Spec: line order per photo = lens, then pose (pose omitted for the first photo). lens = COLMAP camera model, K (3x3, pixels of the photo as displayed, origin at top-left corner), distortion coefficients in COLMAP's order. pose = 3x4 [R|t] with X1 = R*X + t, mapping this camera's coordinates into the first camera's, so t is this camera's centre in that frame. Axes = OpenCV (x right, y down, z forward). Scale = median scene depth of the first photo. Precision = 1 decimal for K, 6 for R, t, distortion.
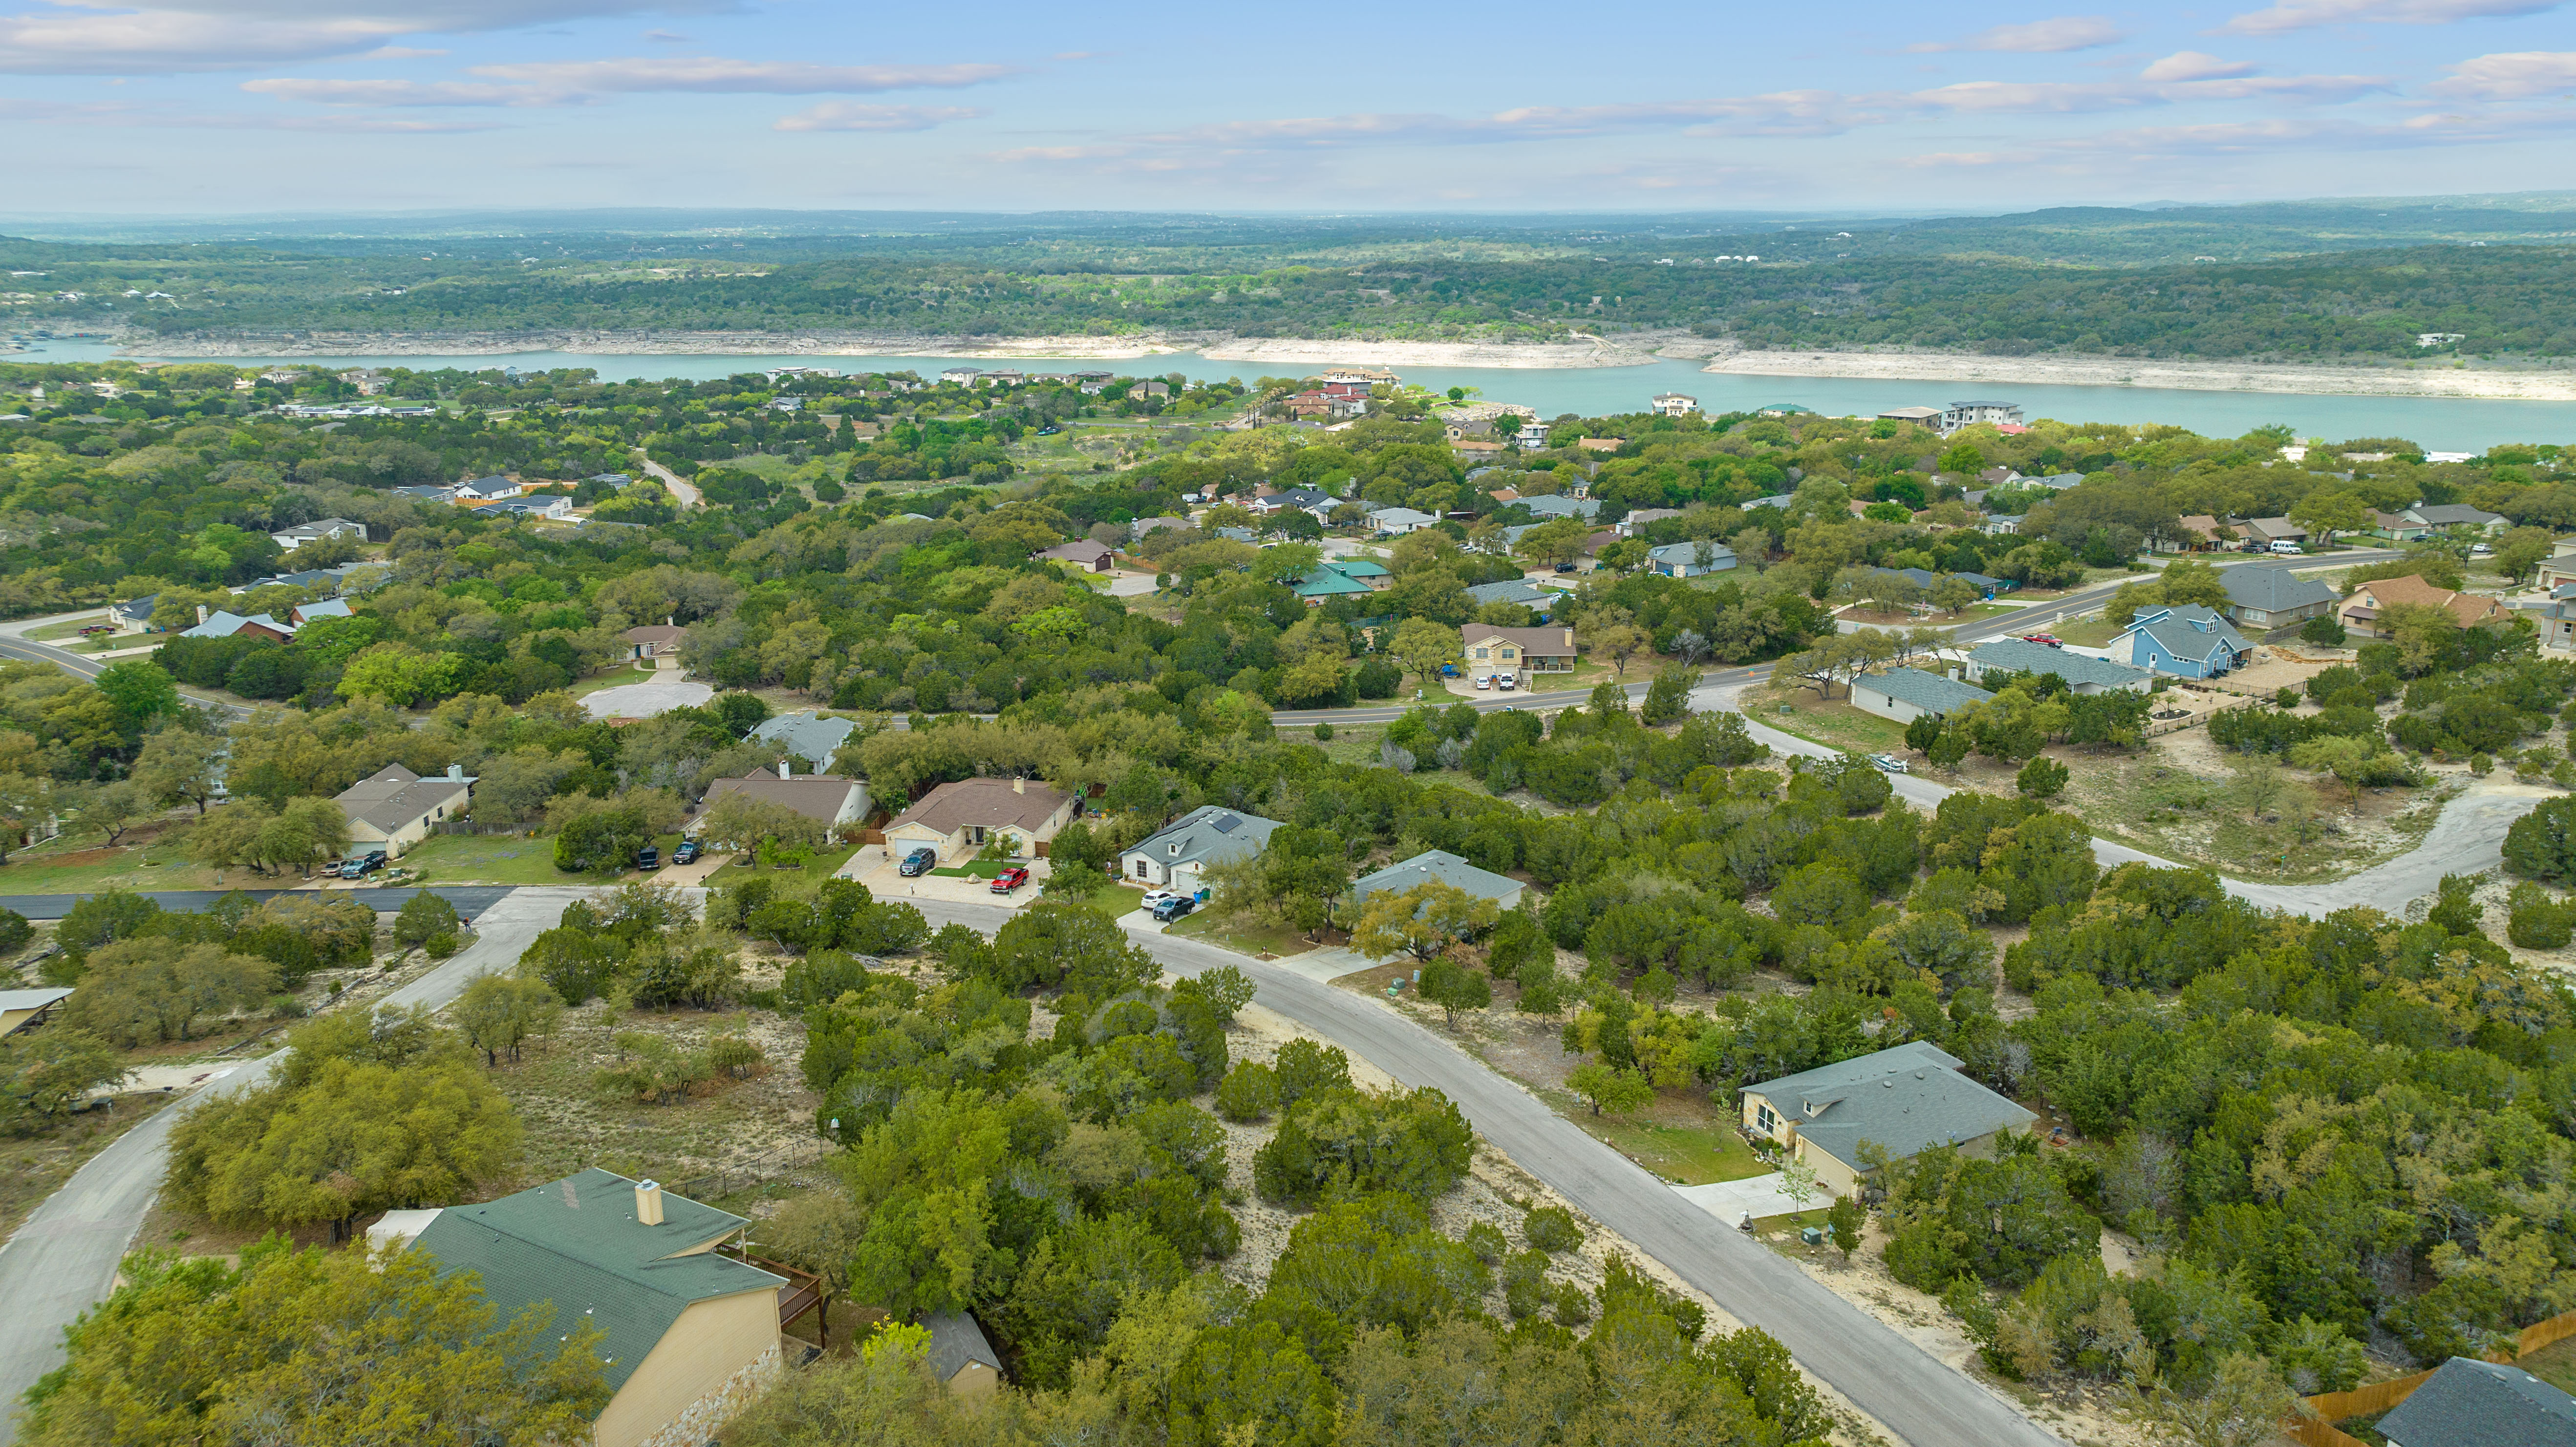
lens RADIAL K [[1807.7, 0, 1288.0], [0, 1807.7, 723.5], [0, 0, 1]] dist [-0.016508, -0.002938]
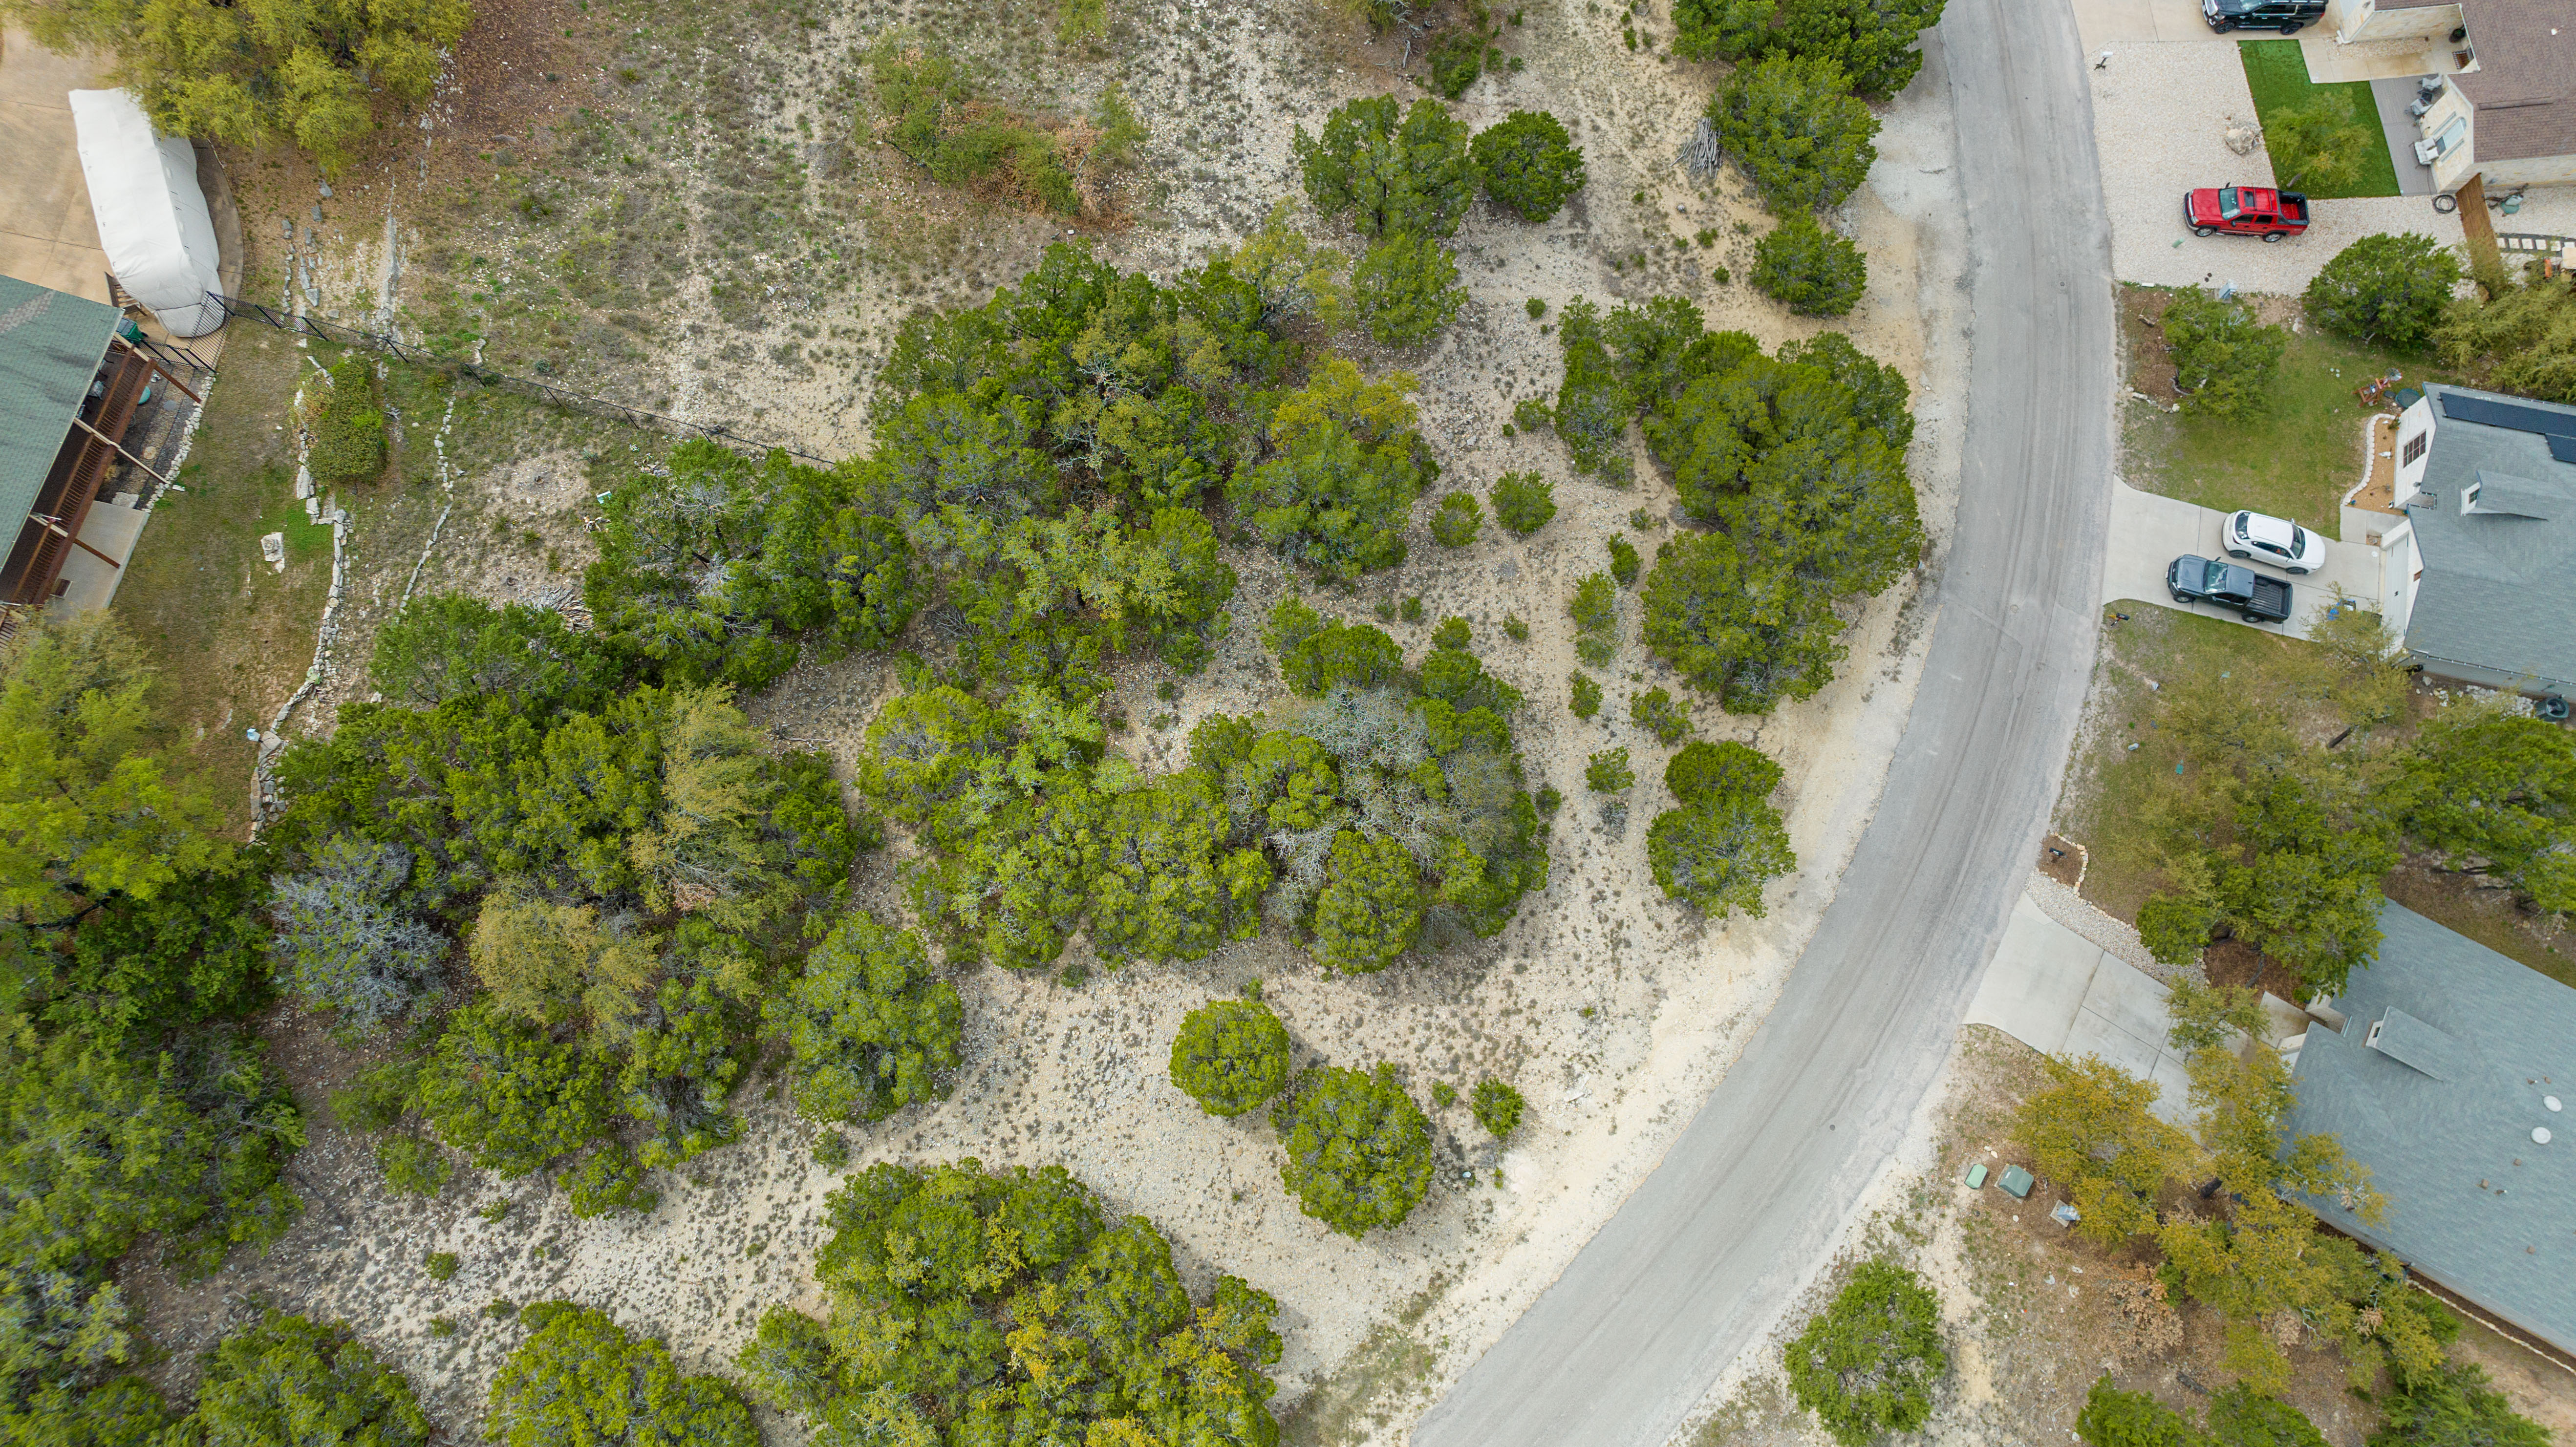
lens RADIAL K [[1794.2, 0, 1288.0], [0, 1794.2, 723.5], [0, 0, 1]] dist [-0.022002, -0.003054]
pose [[0.261566, 0.926333, -0.271091, 0.016574], [-0.266876, 0.339332, 0.902015, -0.140361], [0.927556, -0.163589, 0.335974, 0.400411]]
